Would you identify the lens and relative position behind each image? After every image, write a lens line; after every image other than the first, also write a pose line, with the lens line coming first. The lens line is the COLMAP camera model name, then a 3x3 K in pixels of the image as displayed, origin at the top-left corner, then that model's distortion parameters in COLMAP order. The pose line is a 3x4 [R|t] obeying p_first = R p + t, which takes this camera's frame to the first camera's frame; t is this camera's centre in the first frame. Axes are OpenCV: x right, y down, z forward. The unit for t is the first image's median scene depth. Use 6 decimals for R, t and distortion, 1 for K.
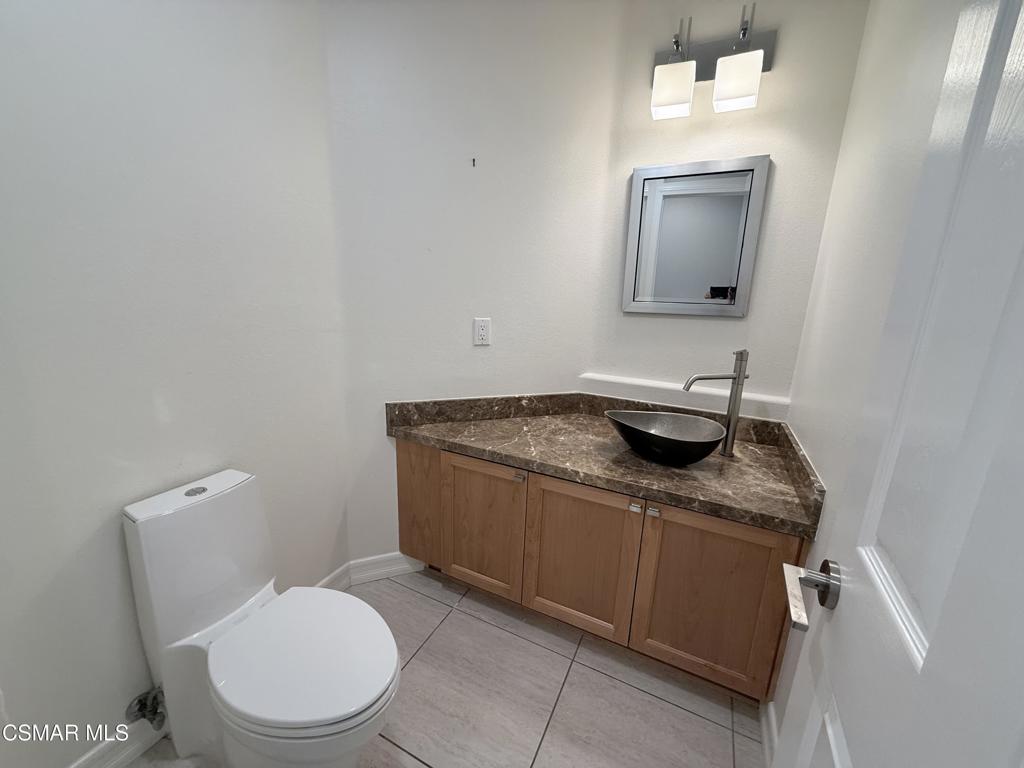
lens RADIAL K [[409.8, 0, 512.7], [0, 409.8, 384.0], [0, 0, 1]] dist [-0.001629, 0.000632]
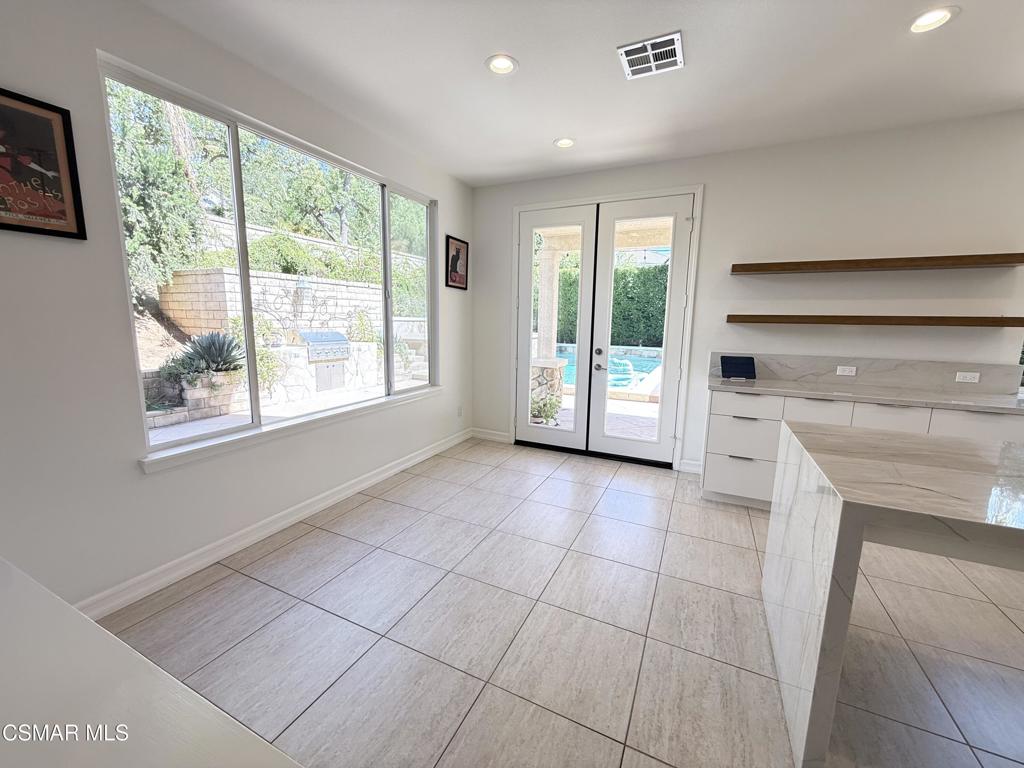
lens RADIAL K [[409.8, 0, 513.3], [0, 409.8, 382.1], [0, 0, 1]] dist [-0.001629, 0.000632]
pose [[0.019871, 0.132489, -0.990985, 1.244995], [-0.260580, 0.957610, 0.122802, -0.250967], [0.965248, 0.255791, 0.053553, 0.913520]]
